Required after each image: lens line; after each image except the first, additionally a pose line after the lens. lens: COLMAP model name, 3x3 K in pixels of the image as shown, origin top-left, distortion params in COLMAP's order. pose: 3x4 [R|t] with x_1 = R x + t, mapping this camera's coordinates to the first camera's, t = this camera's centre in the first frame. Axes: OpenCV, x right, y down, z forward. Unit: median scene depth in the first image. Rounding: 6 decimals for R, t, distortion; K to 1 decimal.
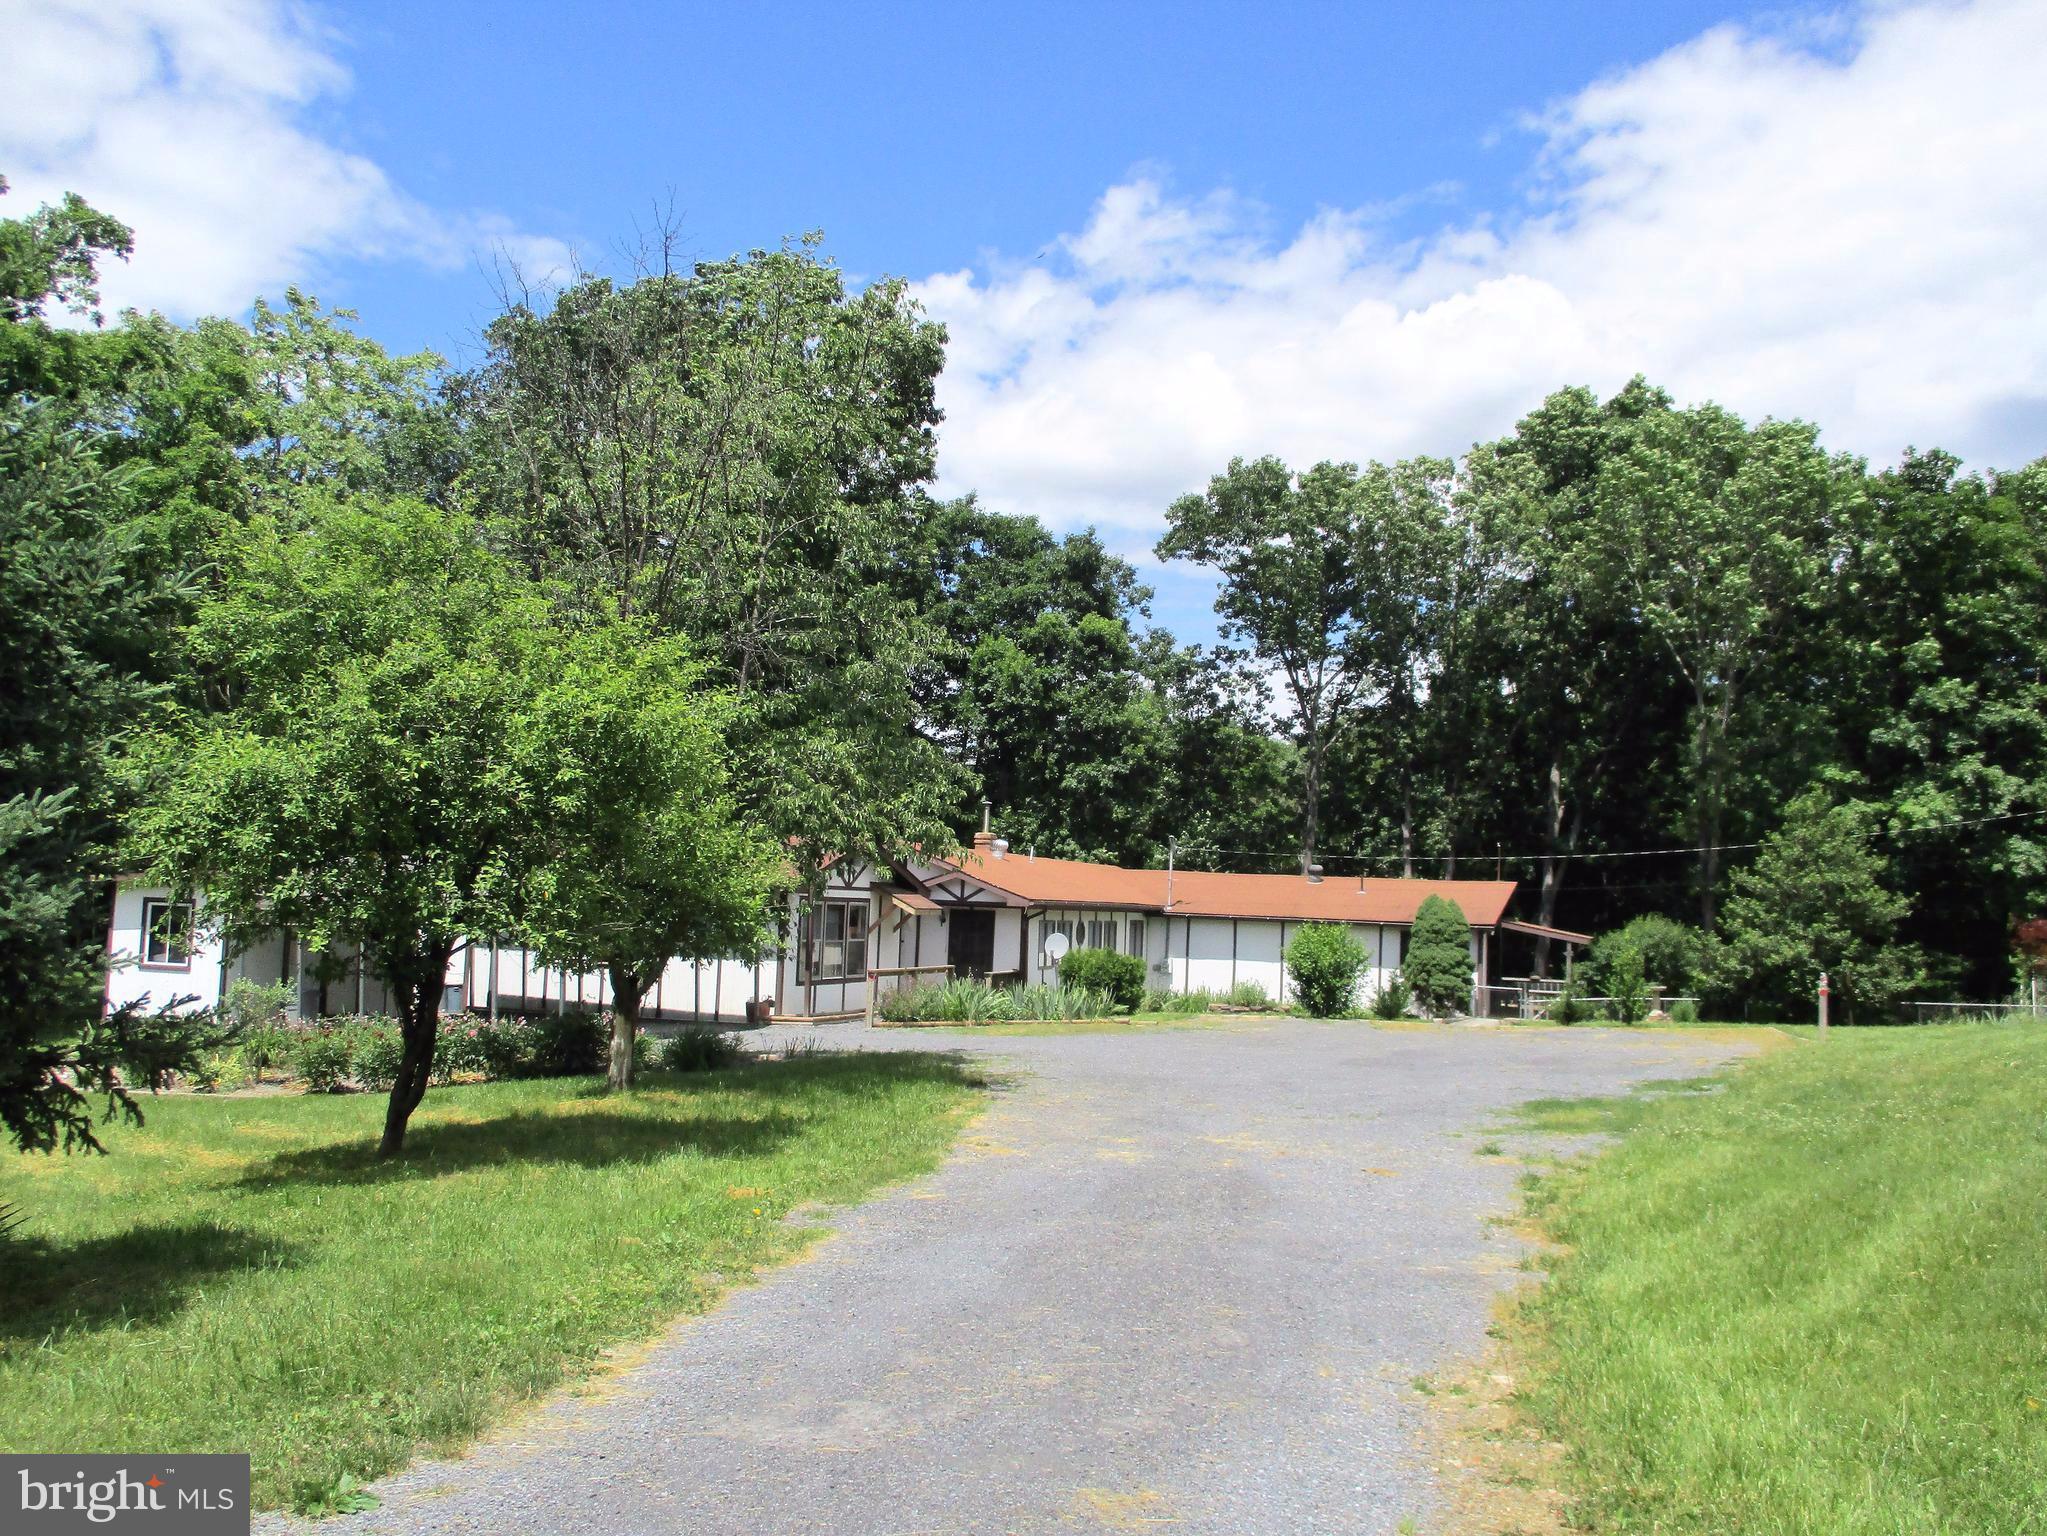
lens RADIAL K [[1679.0, 0, 1023.5], [0, 1679.0, 768.0], [0, 0, 1]] dist [-0.035780, 0.006339]
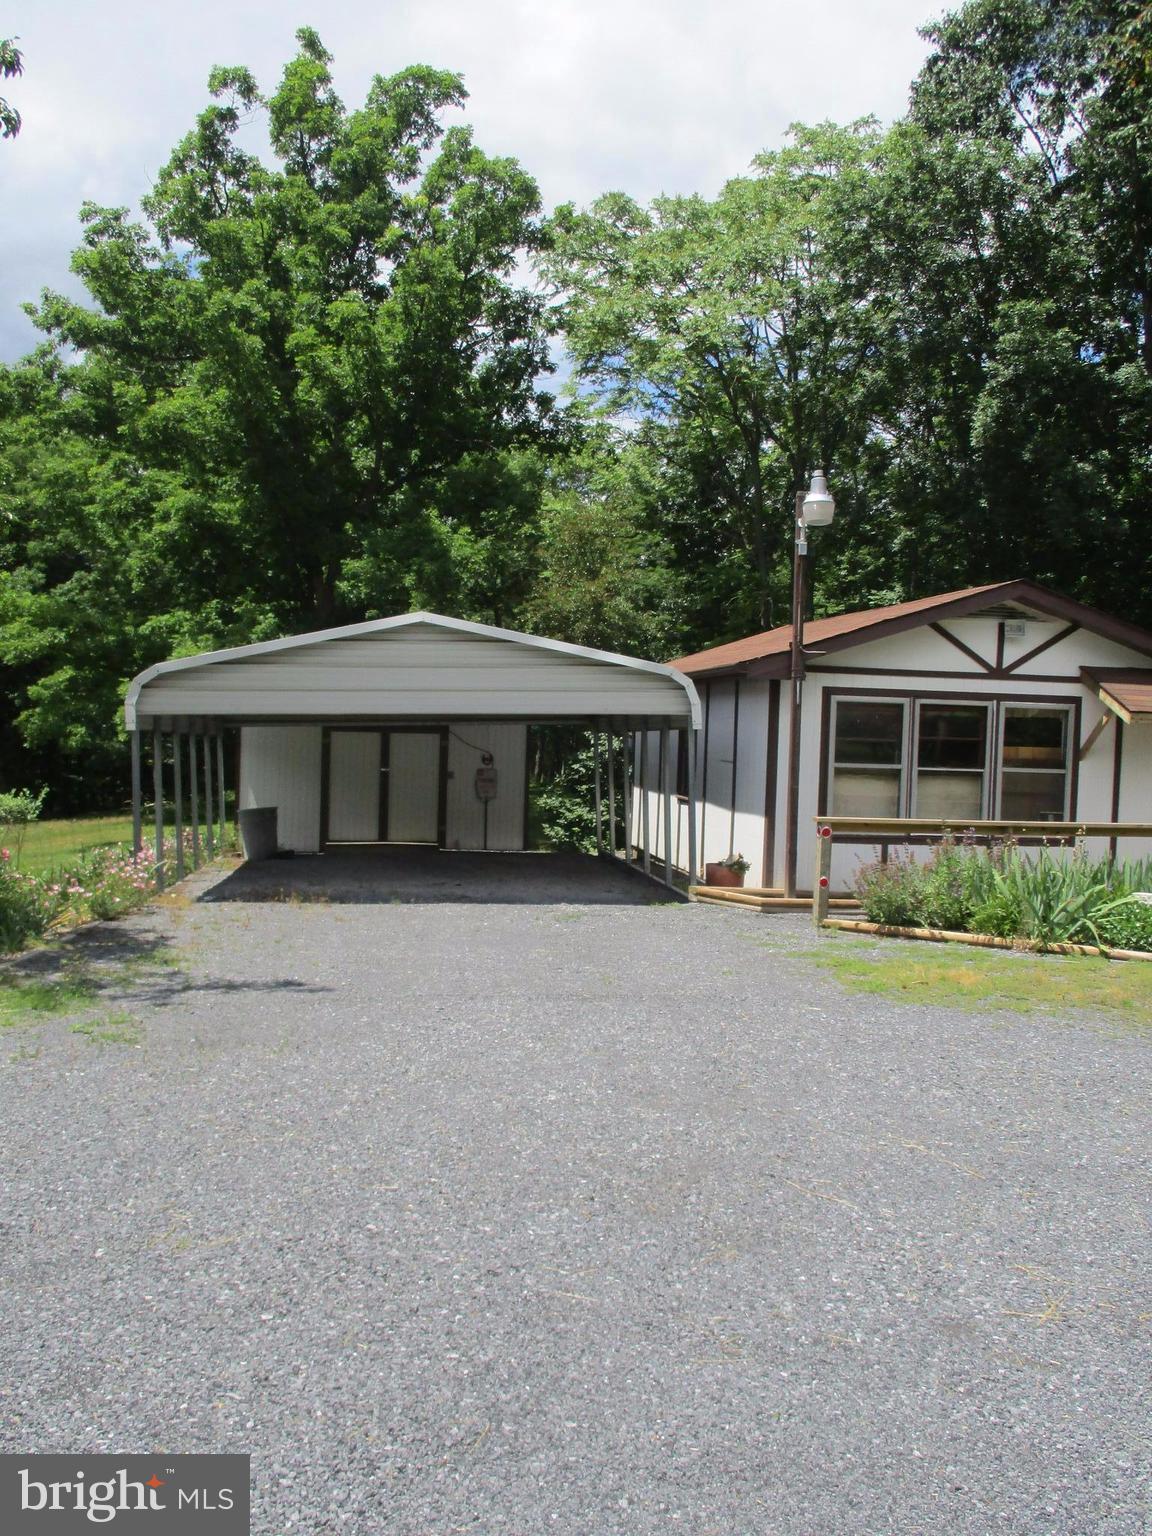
lens RADIAL K [[1259.9, 0, 571.4], [0, 1259.9, 762.9], [0, 0, 1]] dist [-0.035780, 0.006339]
pose [[0.490549, 0.006531, -0.871389, 0.152492], [0.058980, 0.997430, 0.040679, 0.060367], [0.869416, -0.071349, 0.488903, 0.539938]]
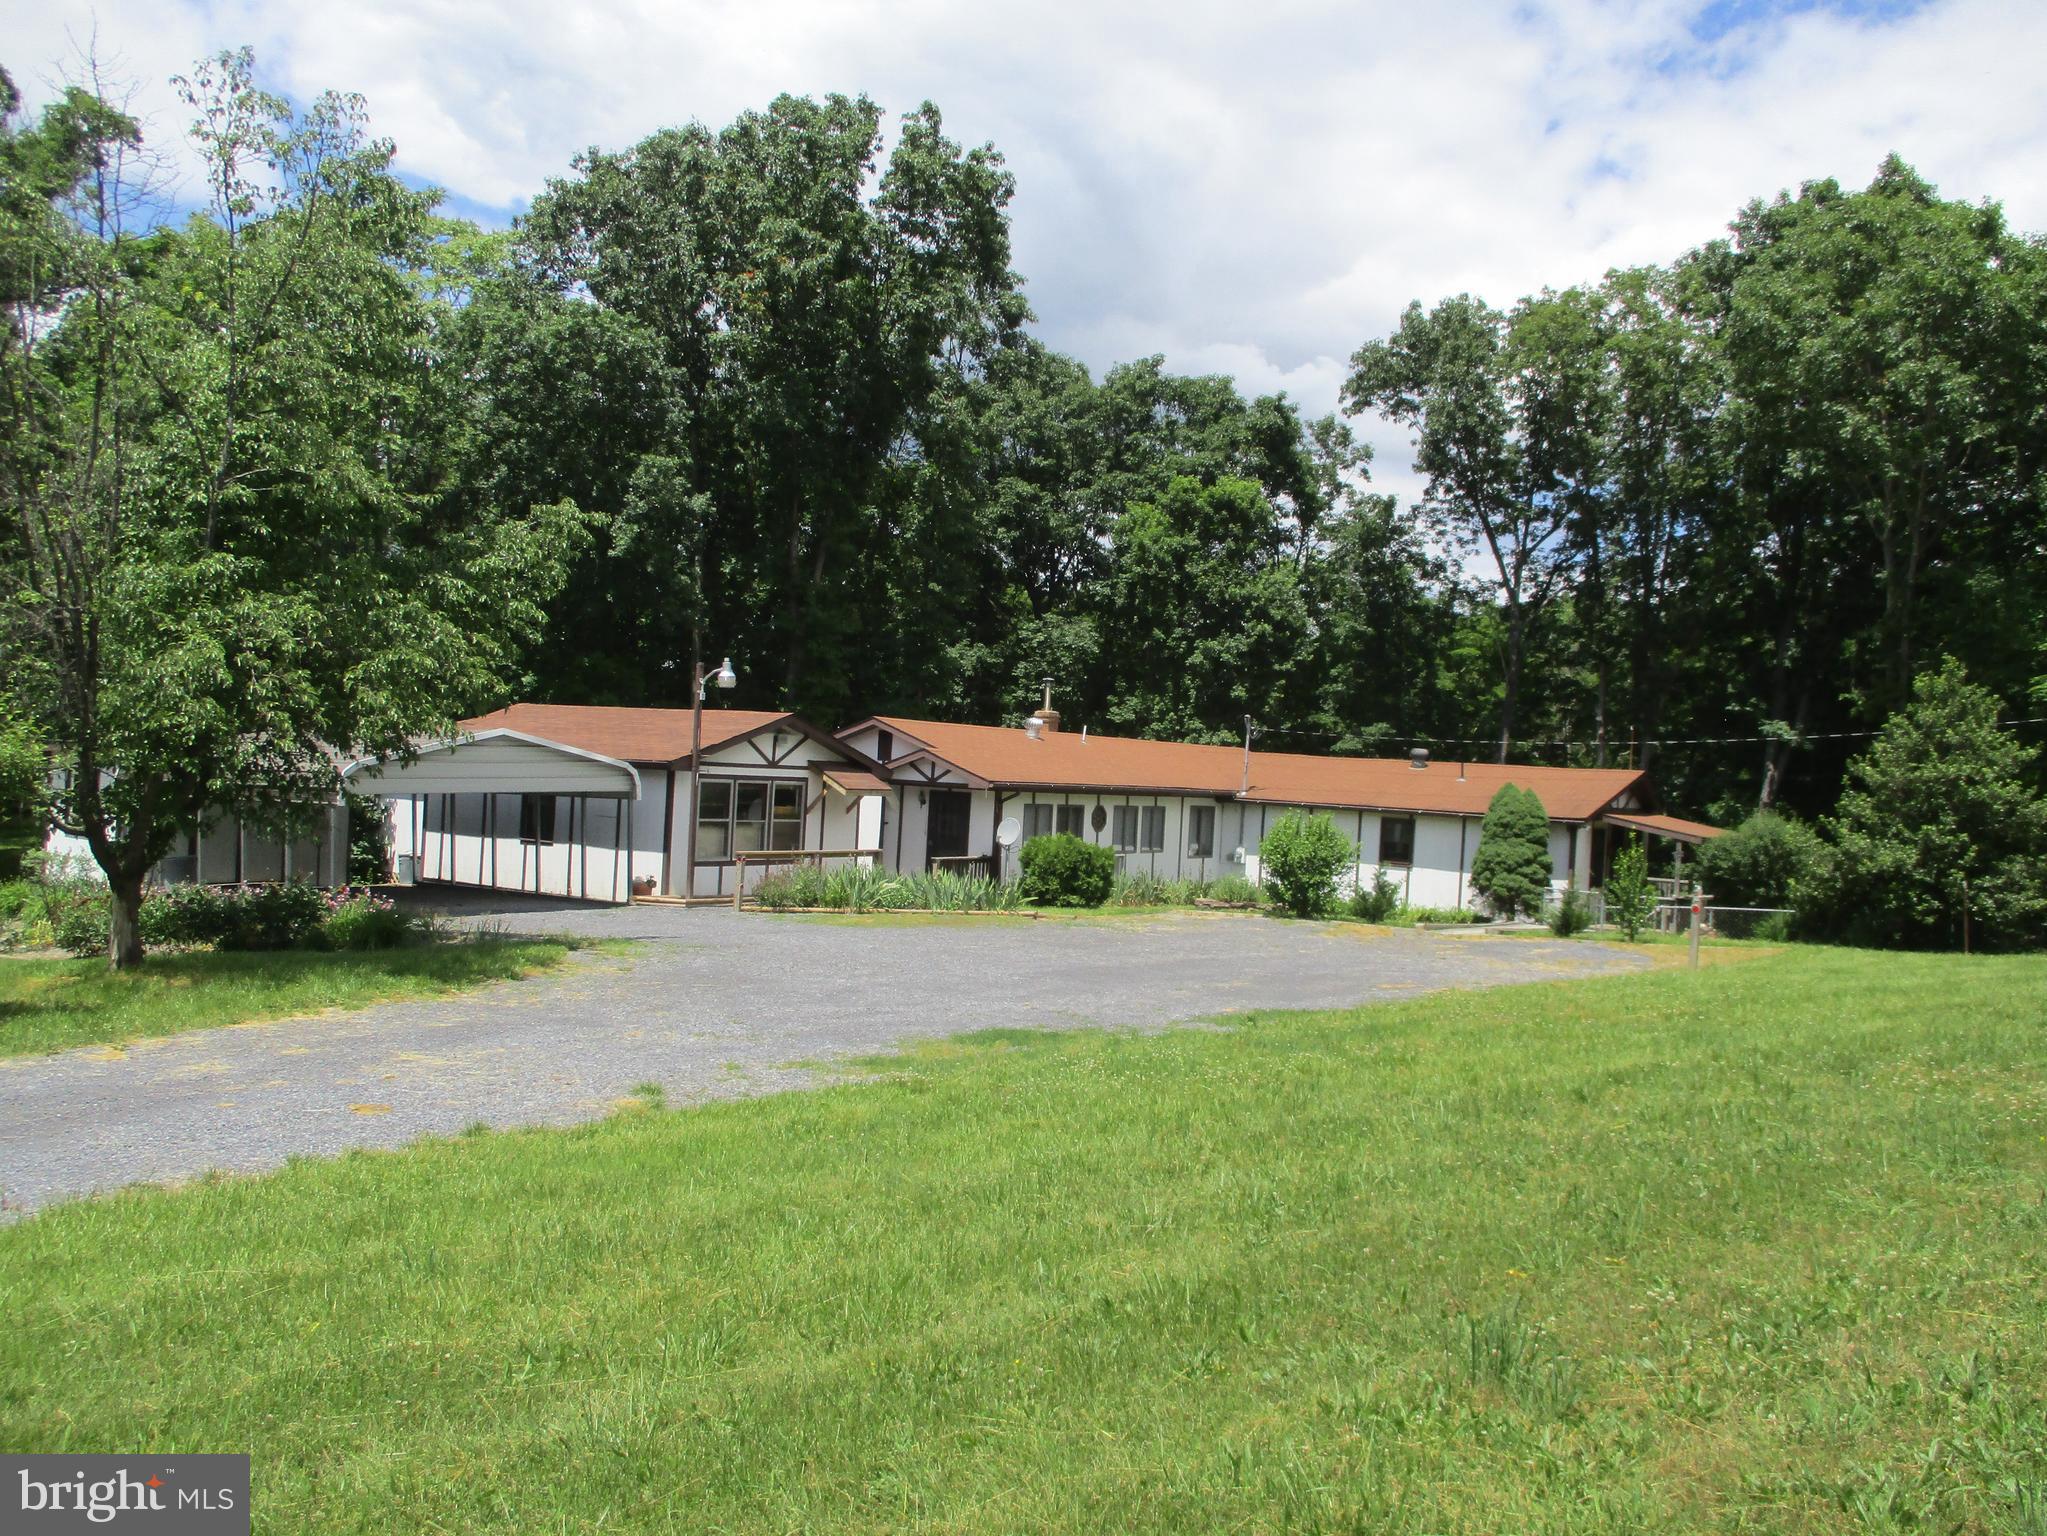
lens RADIAL K [[1679.0, 0, 1023.5], [0, 1679.0, 768.0], [0, 0, 1]] dist [-0.035780, 0.006339]
pose [[0.968996, 0.012027, -0.246783, 0.217816], [0.005135, 0.997618, 0.068782, 0.005891], [0.247023, -0.067917, 0.966627, 0.088451]]
